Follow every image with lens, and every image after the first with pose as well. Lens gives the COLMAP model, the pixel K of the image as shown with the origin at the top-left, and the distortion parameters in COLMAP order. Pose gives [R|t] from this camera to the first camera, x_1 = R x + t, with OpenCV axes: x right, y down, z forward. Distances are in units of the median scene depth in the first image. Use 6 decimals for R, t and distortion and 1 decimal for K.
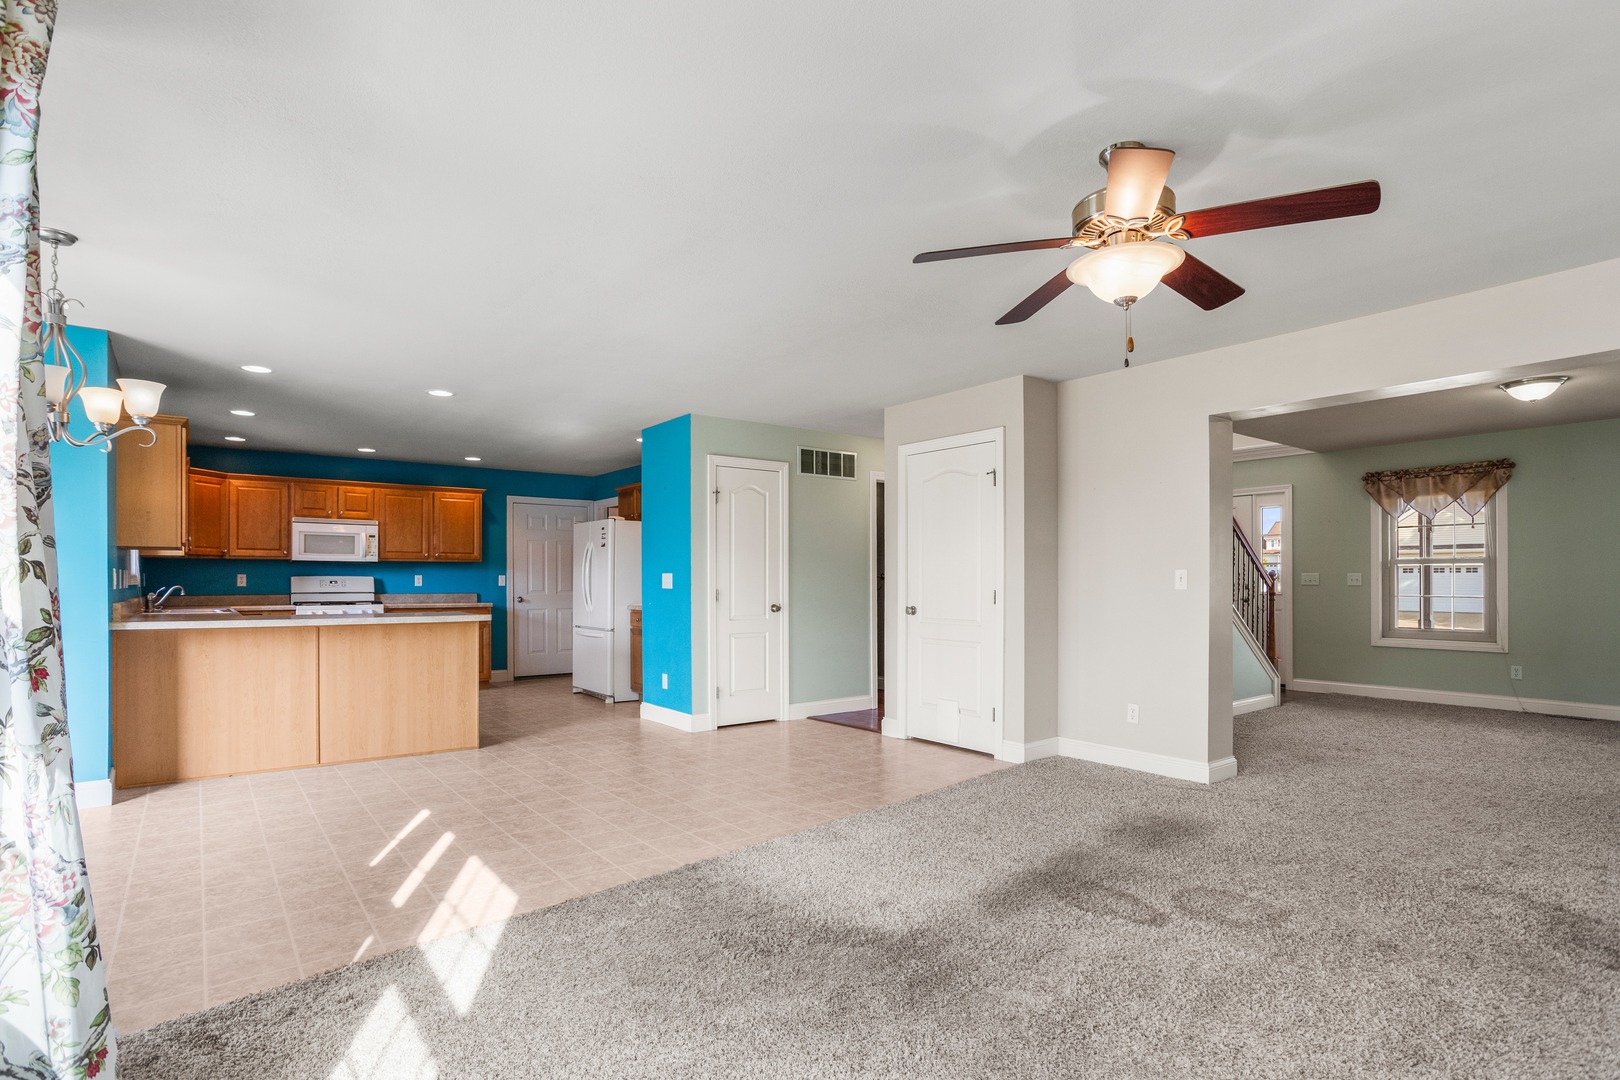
lens RADIAL K [[806.3, 0, 796.9], [0, 806.3, 581.6], [0, 0, 1]] dist [-0.043923, 0.032045]
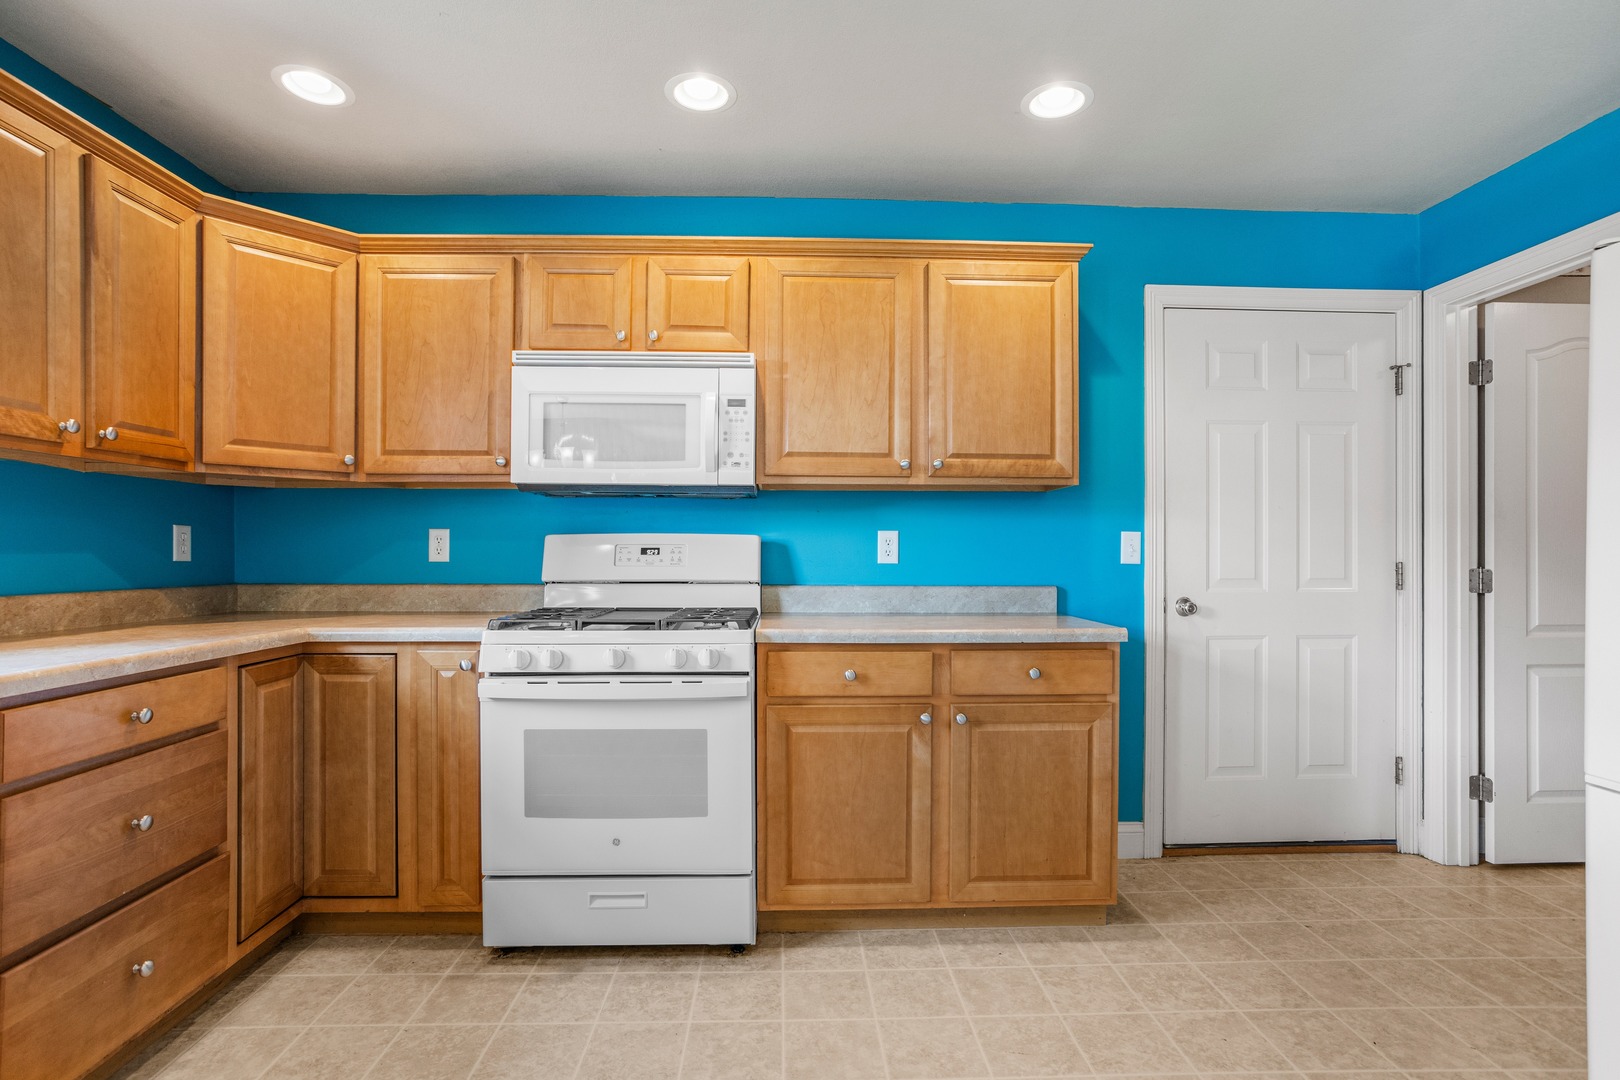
lens RADIAL K [[806.3, 0, 815.7], [0, 806.3, 551.3], [0, 0, 1]] dist [-0.043923, 0.032045]
pose [[0.818378, 0.001481, -0.574678, -0.328474], [-0.002474, 0.999996, -0.000946, 0.000965], [0.574675, 0.002196, 0.818379, 0.762436]]
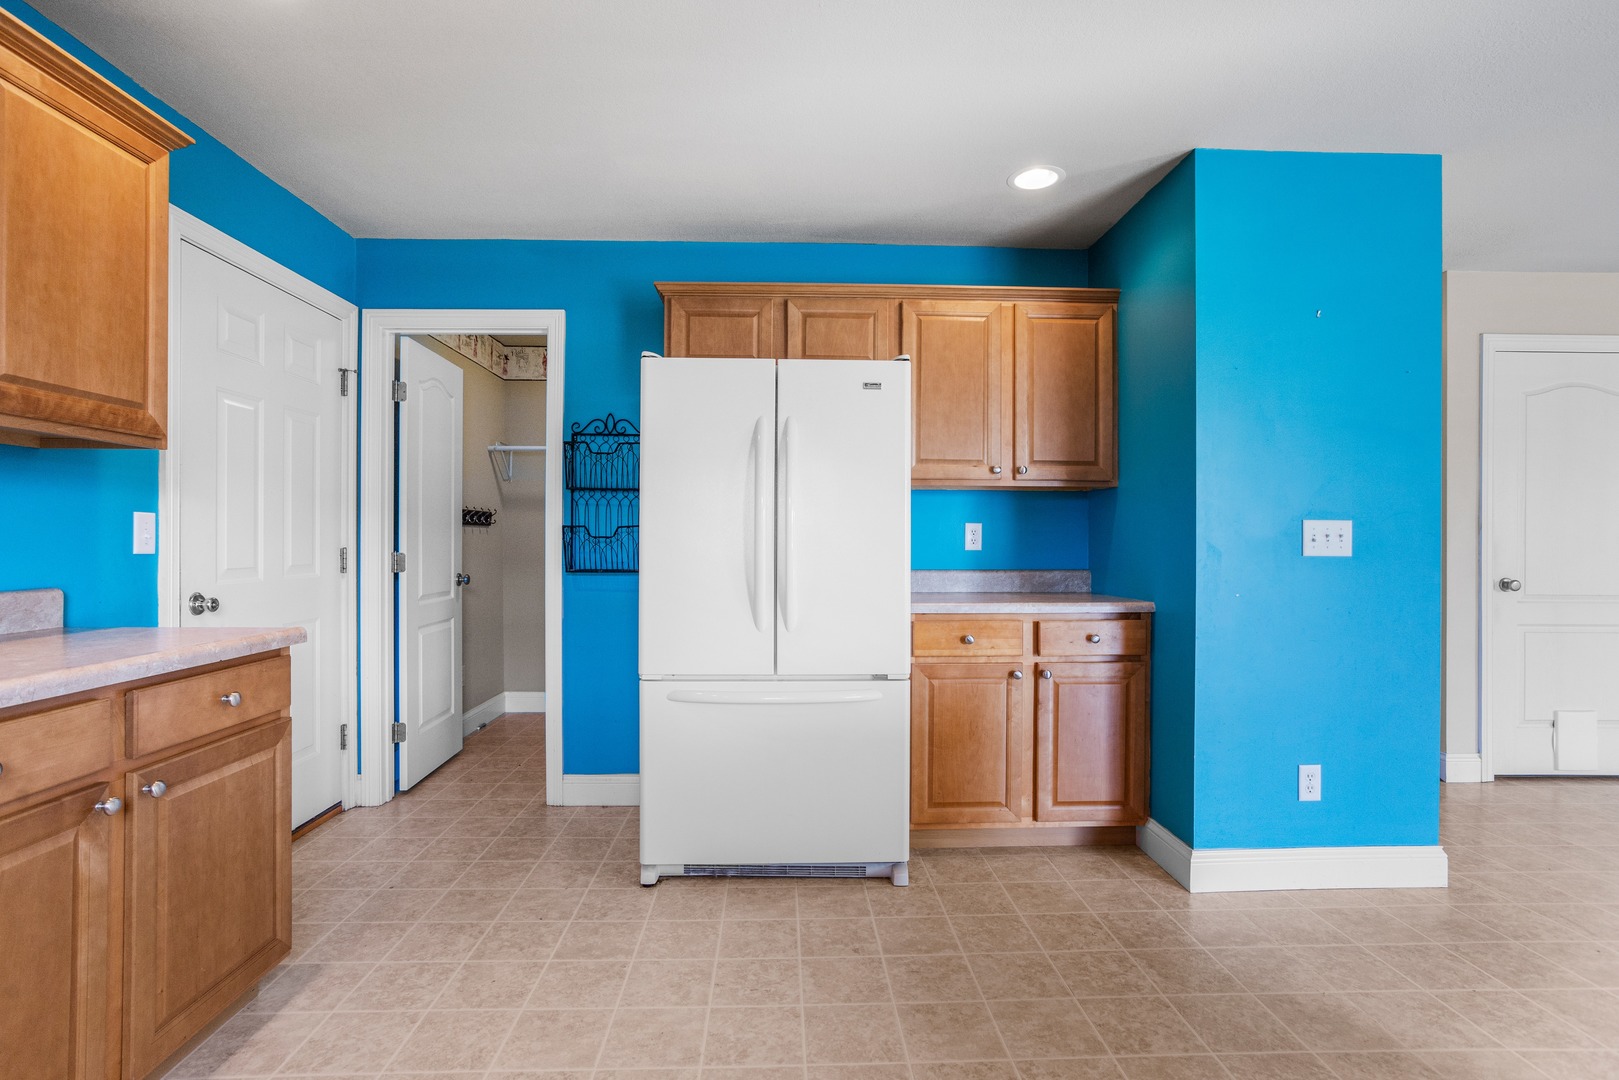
lens RADIAL K [[805.8, 0, 812.0], [0, 805.8, 537.6], [0, 0, 1]] dist [-0.043923, 0.032045]
pose [[0.571673, 0.004190, 0.820471, -0.517309], [-0.001651, 0.999991, -0.003957, 0.000991], [-0.820480, 0.000908, 0.571674, 0.790852]]
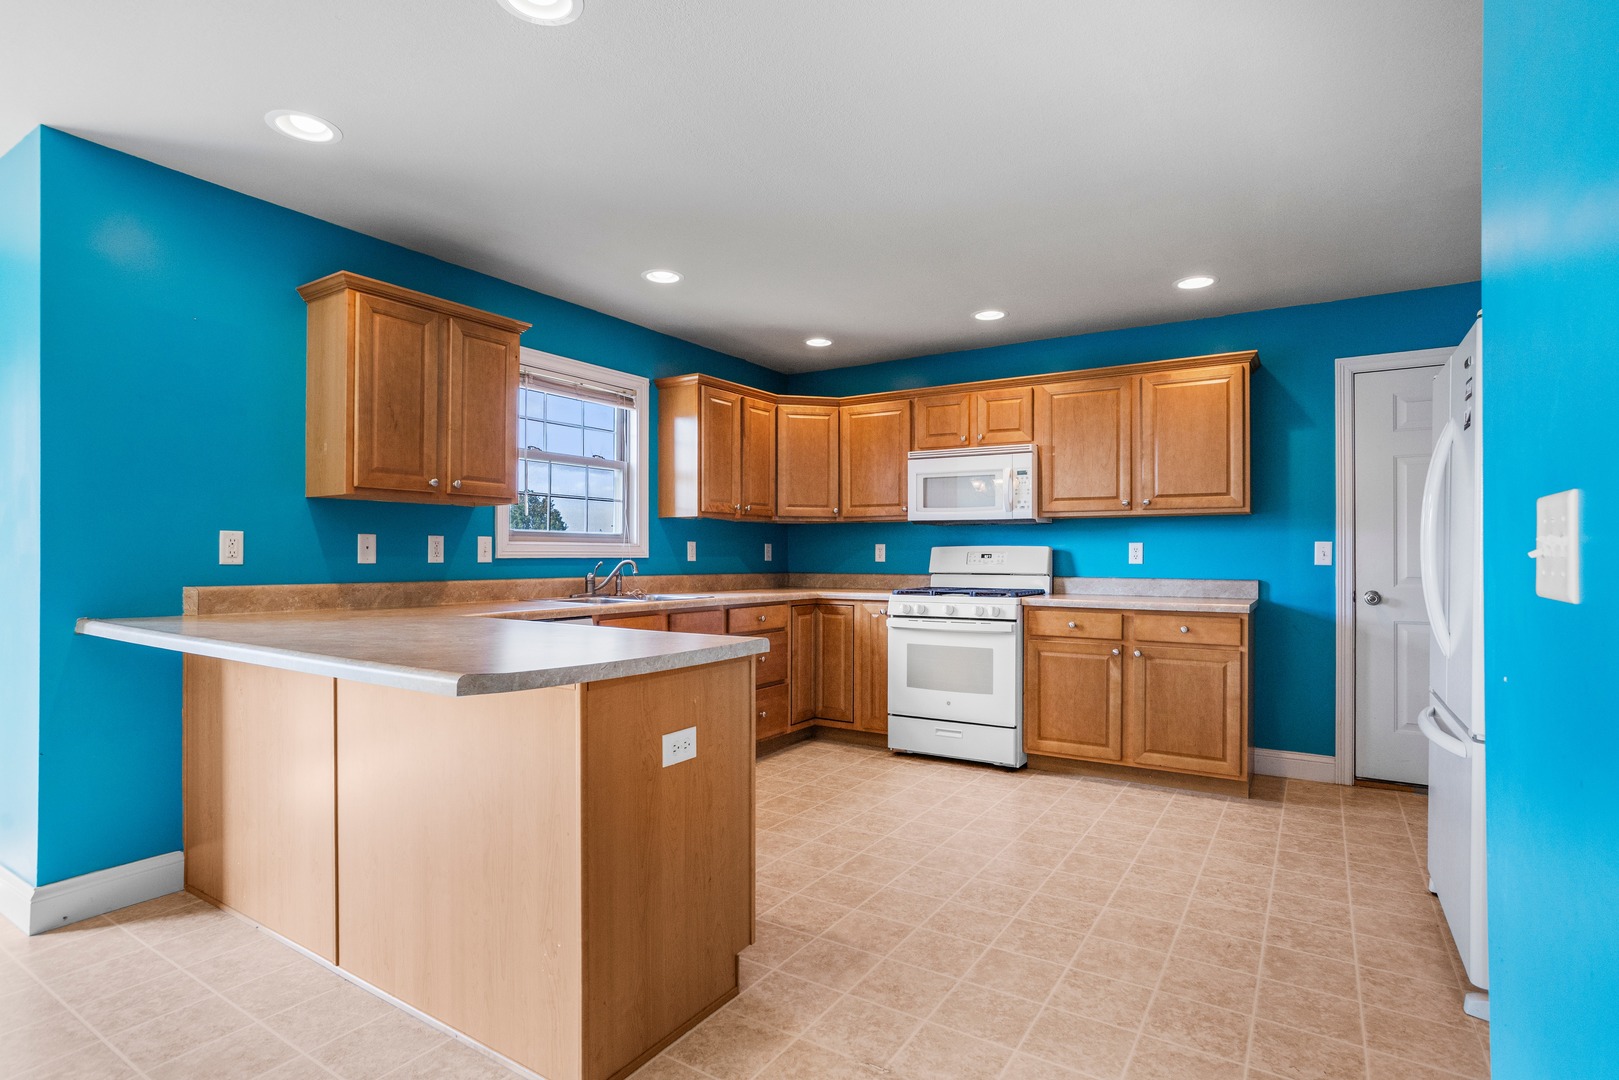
lens RADIAL K [[805.8, 0, 798.2], [0, 805.8, 562.1], [0, 0, 1]] dist [-0.043923, 0.032045]
pose [[0.339224, 0.008007, -0.940672, -0.063177], [-0.002736, 0.999968, 0.007525, 0.001216], [0.940702, 0.000021, 0.339235, 0.666997]]
